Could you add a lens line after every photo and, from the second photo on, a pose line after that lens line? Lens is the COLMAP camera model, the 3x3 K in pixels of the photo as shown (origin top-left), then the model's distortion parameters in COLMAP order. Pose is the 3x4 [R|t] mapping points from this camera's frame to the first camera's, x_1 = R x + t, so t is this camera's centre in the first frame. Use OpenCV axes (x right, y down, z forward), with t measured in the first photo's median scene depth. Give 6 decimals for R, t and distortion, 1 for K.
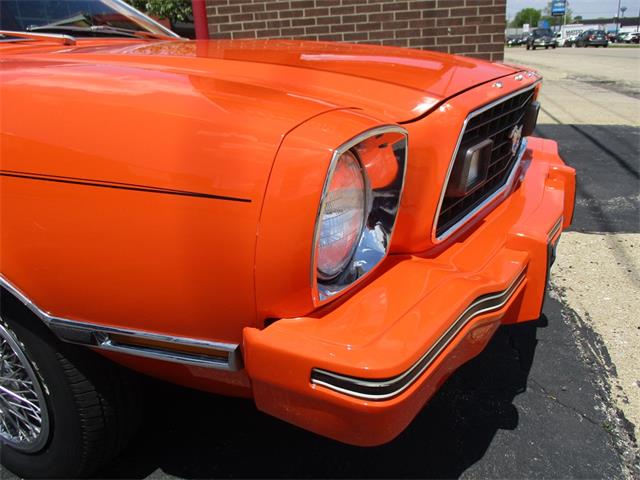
lens RADIAL K [[541.8, 0, 321.1], [0, 541.8, 236.9], [0, 0, 1]] dist [-0.024620, 0.018765]
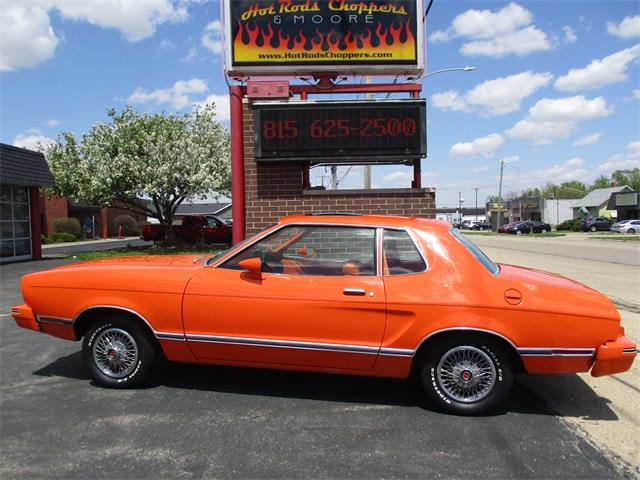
lens RADIAL K [[541.8, 0, 323.7], [0, 541.8, 240.8], [0, 0, 1]] dist [-0.024620, 0.018765]
pose [[0.973274, 0.024580, 0.228330, -0.347303], [0.046408, 0.952692, -0.300375, 0.084877], [-0.224911, 0.302943, 0.926089, -0.431993]]
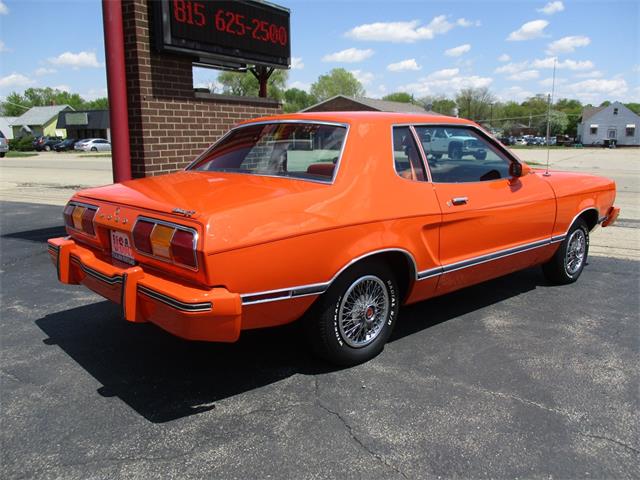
lens RADIAL K [[541.8, 0, 321.9], [0, 541.8, 244.0], [0, 0, 1]] dist [-0.024620, 0.018765]
pose [[0.325842, -0.140105, 0.934985, -1.205291], [0.303067, 0.952248, 0.037073, -0.120925], [-0.895532, 0.271284, 0.352744, 0.317589]]
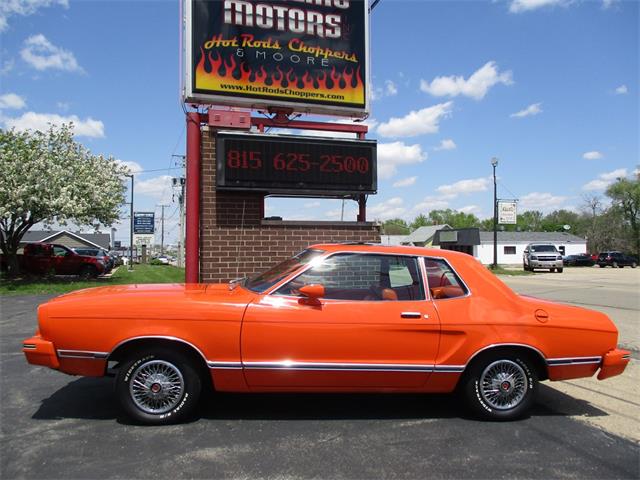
lens RADIAL K [[541.8, 0, 324.2], [0, 541.8, 240.3], [0, 0, 1]] dist [-0.024620, 0.018765]
pose [[0.858607, 0.057880, 0.509356, -0.686161], [0.132601, 0.934714, -0.329737, 0.075964], [-0.495187, 0.350656, 0.794877, -0.348026]]
